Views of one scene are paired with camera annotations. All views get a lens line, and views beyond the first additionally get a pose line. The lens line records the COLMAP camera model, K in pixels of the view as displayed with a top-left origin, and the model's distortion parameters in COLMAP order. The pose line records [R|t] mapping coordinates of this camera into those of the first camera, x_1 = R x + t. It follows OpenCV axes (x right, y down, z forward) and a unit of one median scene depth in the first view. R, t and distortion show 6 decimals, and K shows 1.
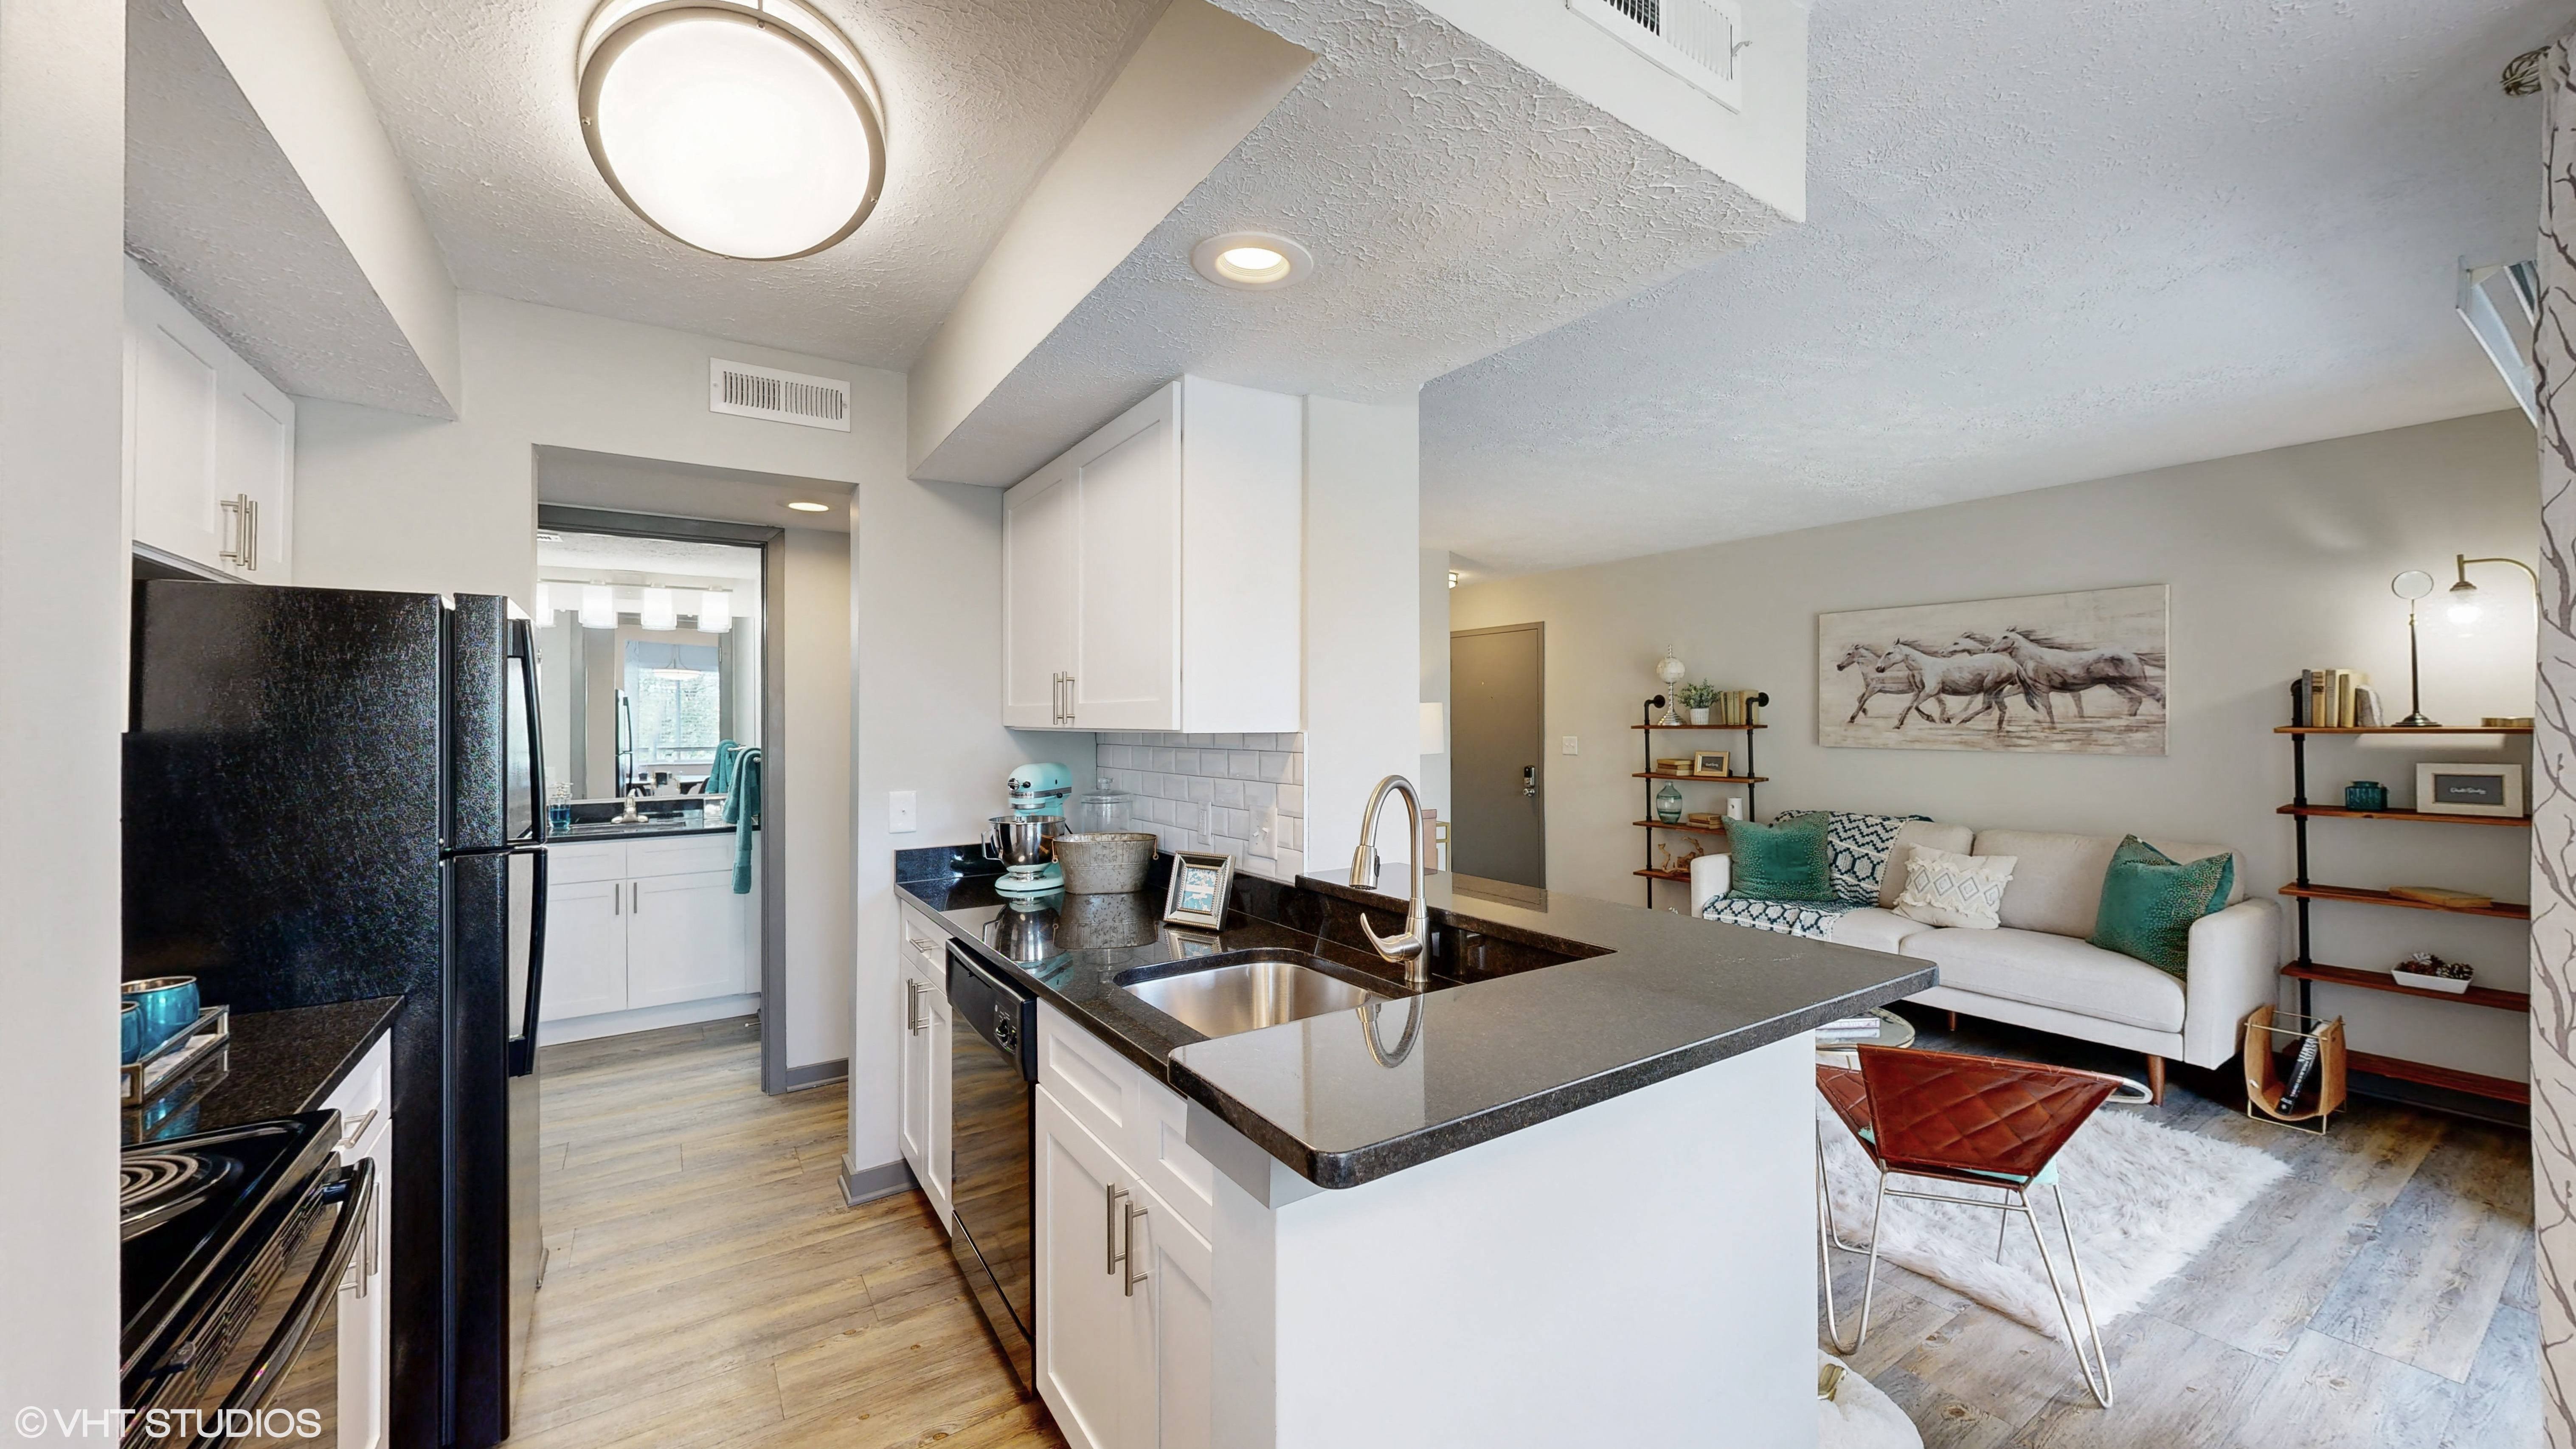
lens RADIAL K [[949.7, 0, 1291.5], [0, 949.7, 706.2], [0, 0, 1]] dist [0.001091, 0.000110]
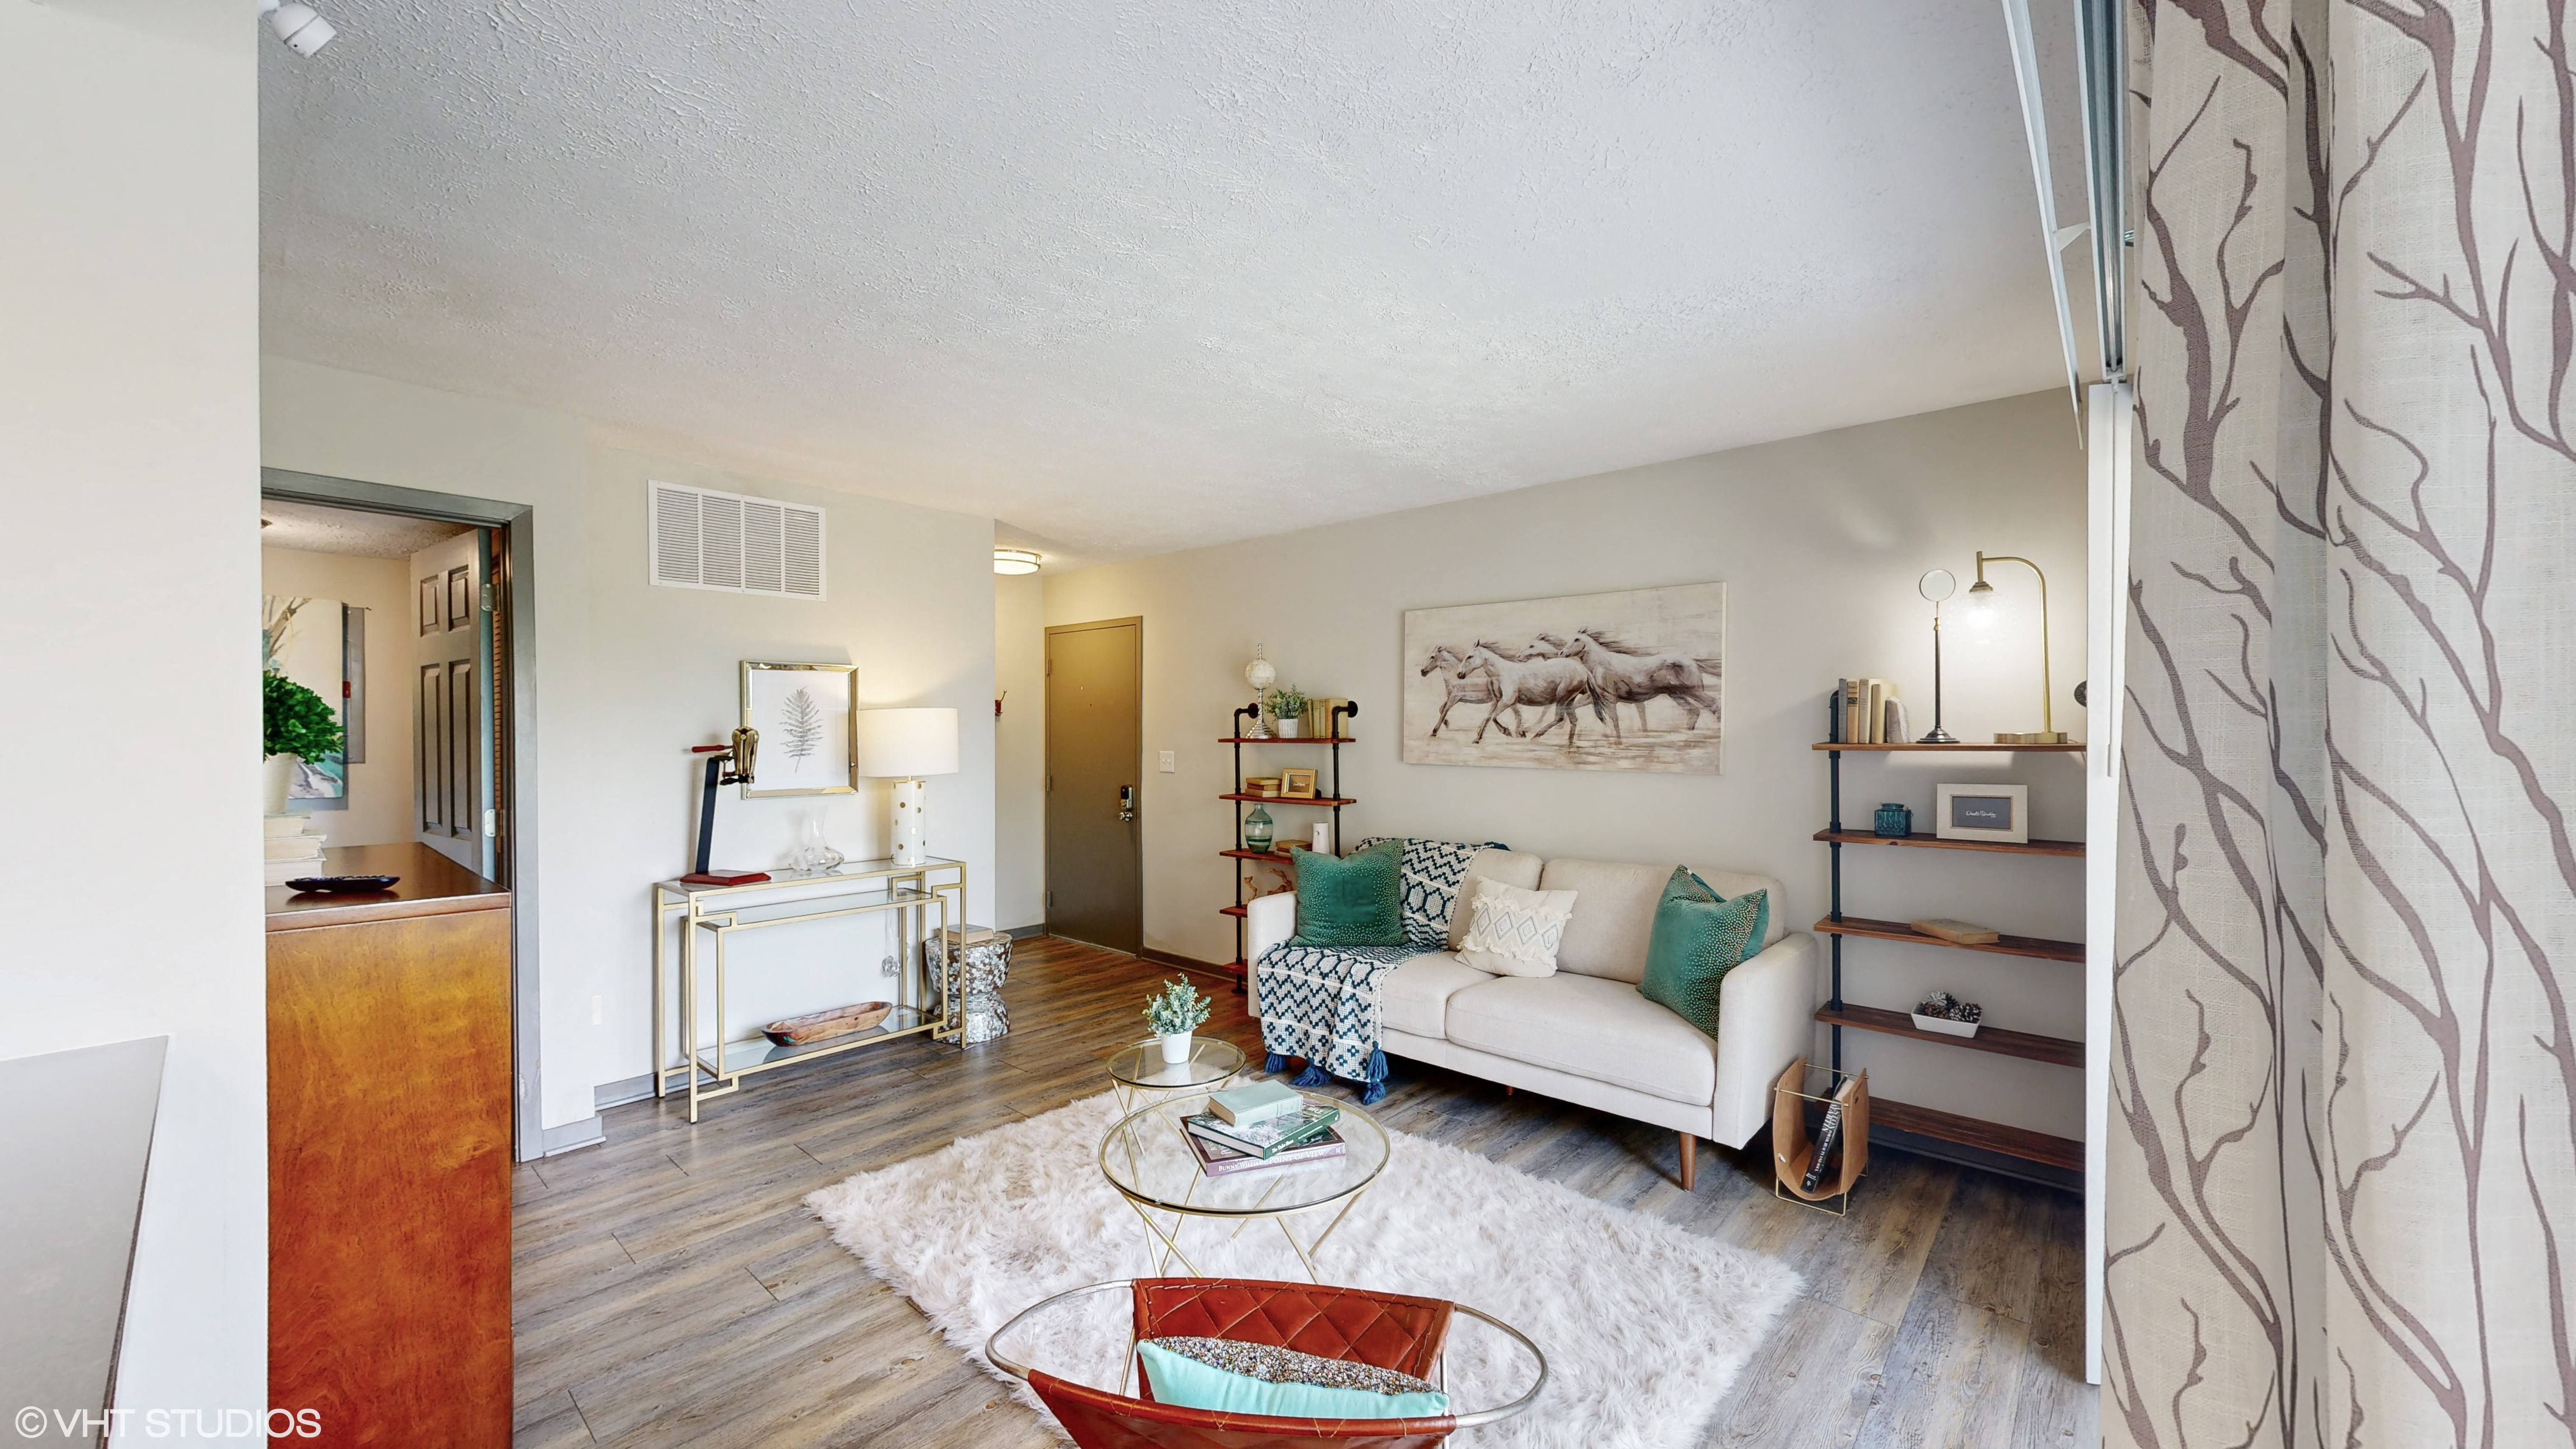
lens RADIAL K [[949.8, 0, 1289.9], [0, 949.8, 730.4], [0, 0, 1]] dist [-0.001843, 0.000152]
pose [[0.966059, 0.006109, 0.258250, 0.266237], [-0.009438, 0.999888, 0.011652, 0.003523], [-0.258150, -0.013694, 0.966008, 0.216300]]
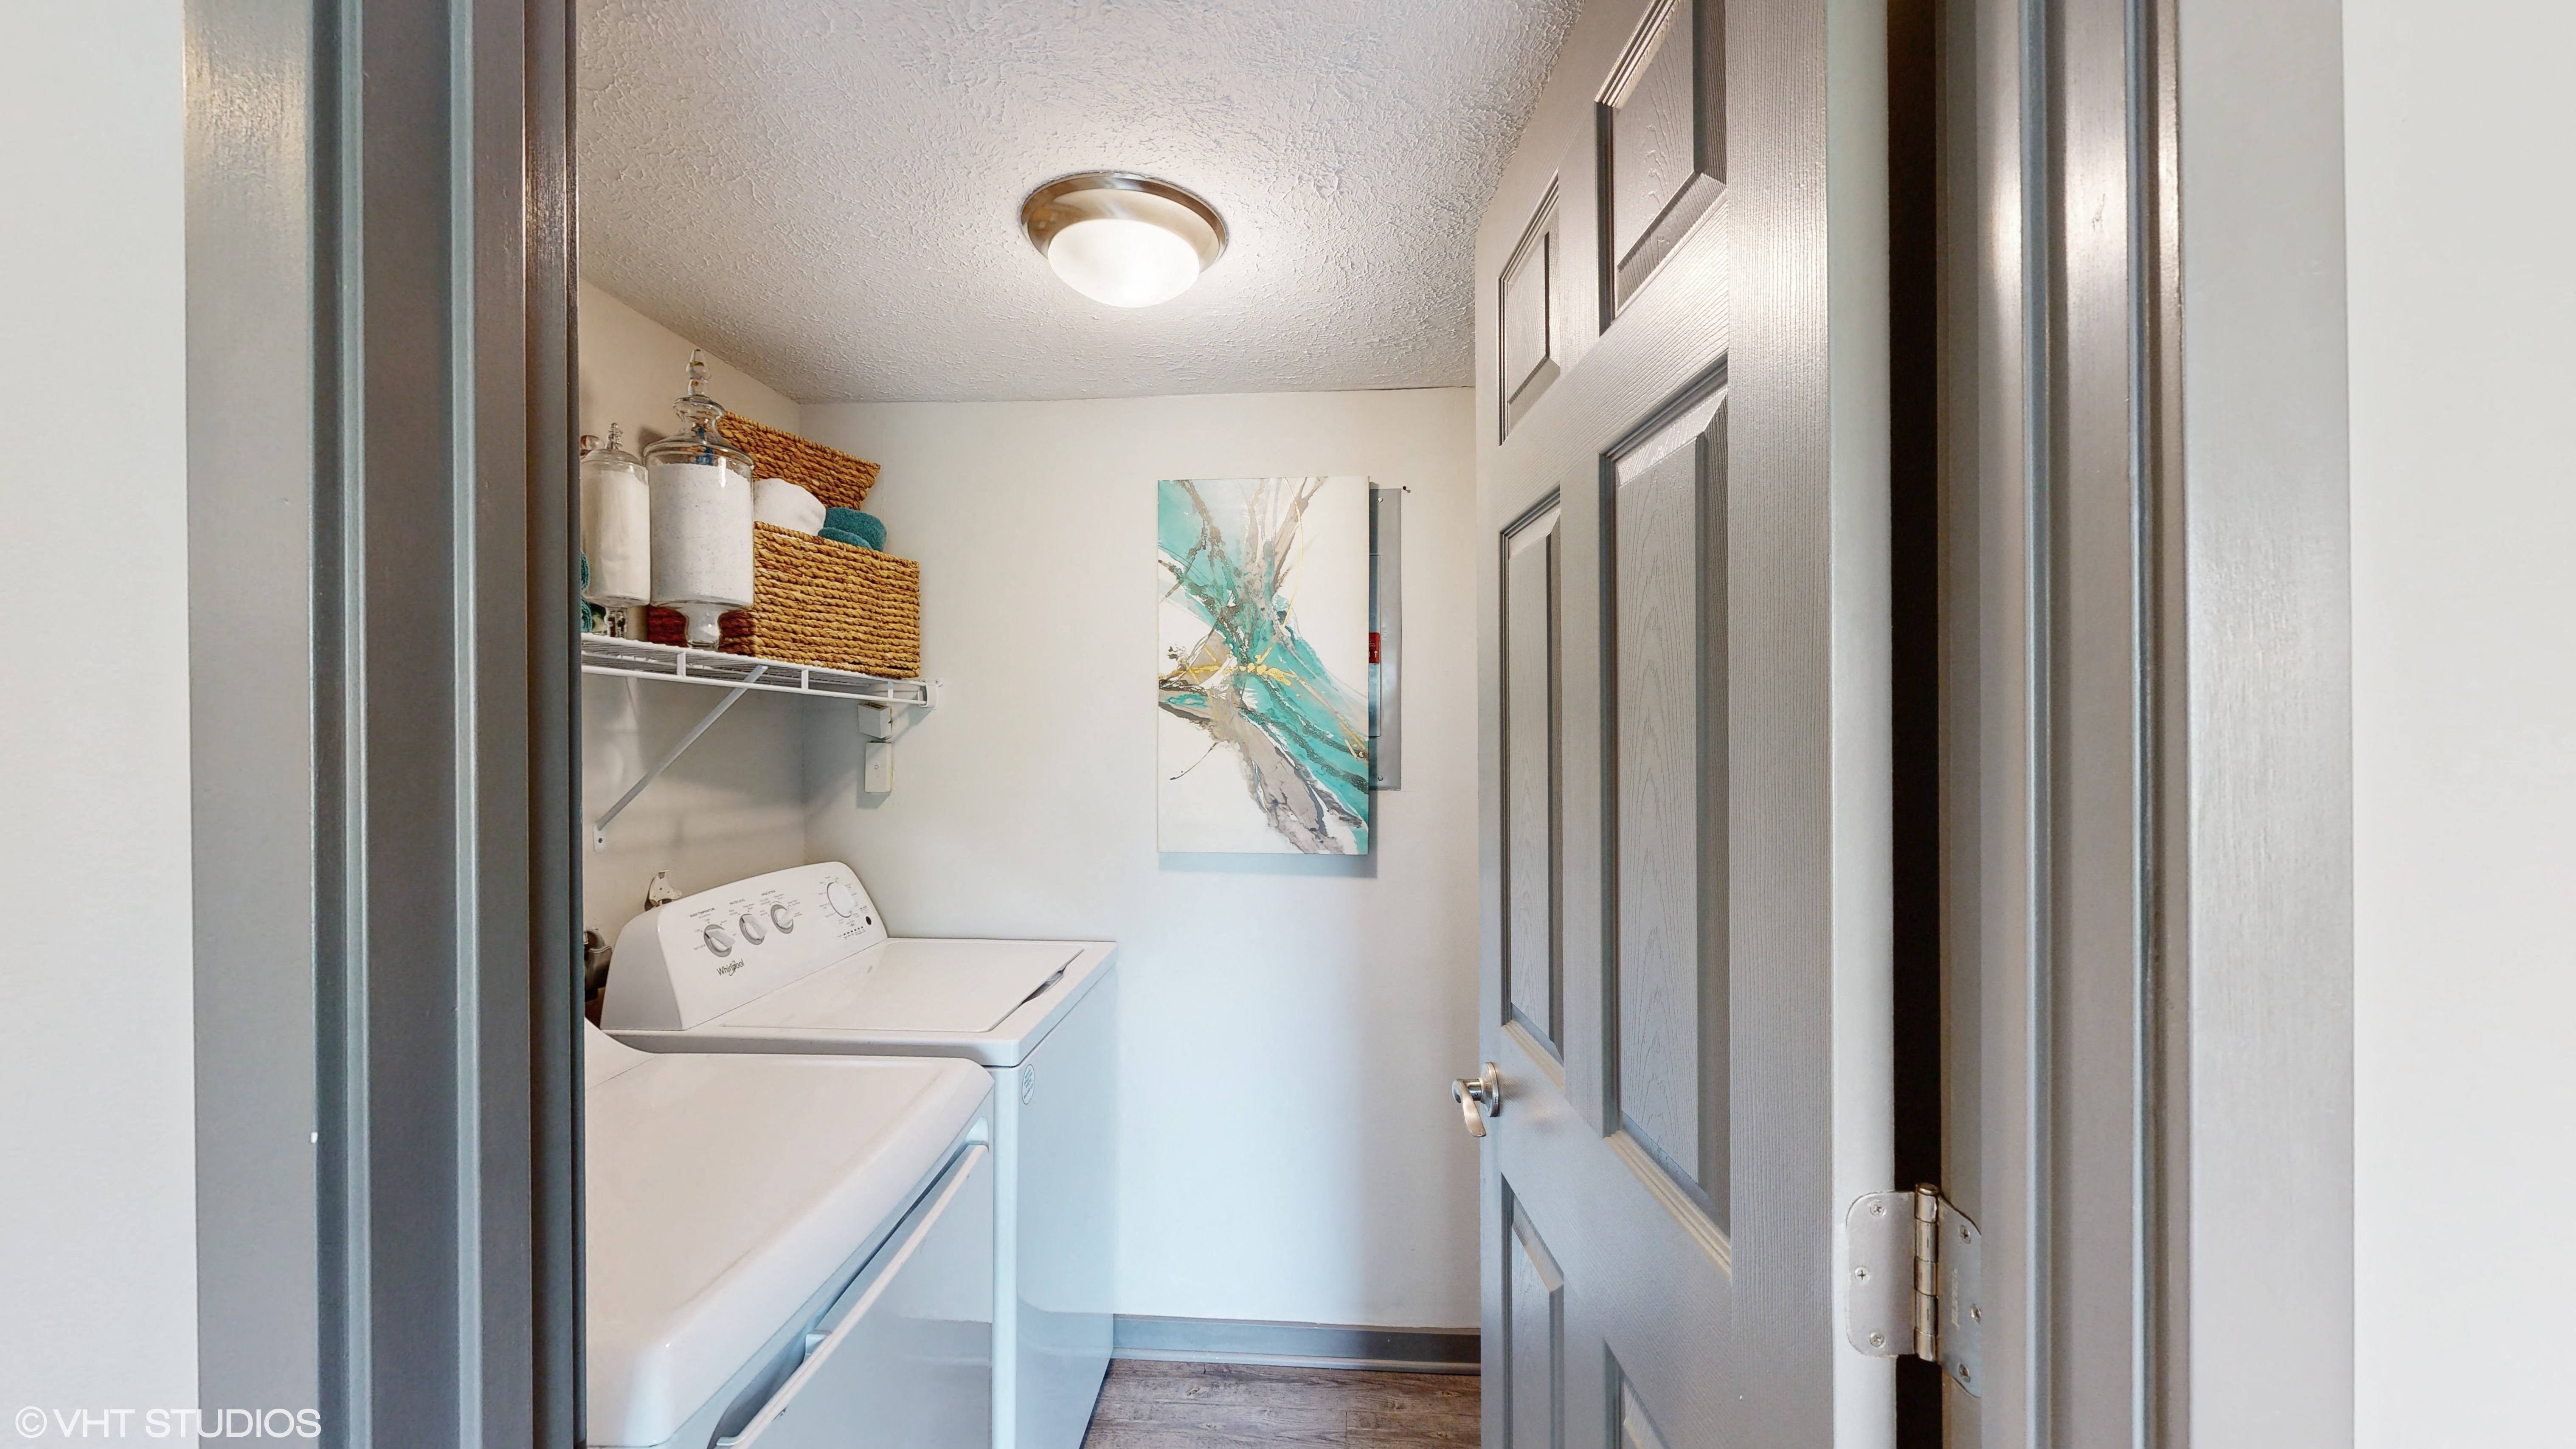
lens RADIAL K [[949.8, 0, 1289.9], [0, 949.8, 730.4], [0, 0, 1]] dist [-0.001843, 0.000152]
pose [[0.794248, 0.002070, -0.607590, -0.108363], [0.009937, 0.999816, 0.016397, 0.015591], [0.607512, -0.019061, 0.794082, 0.910047]]
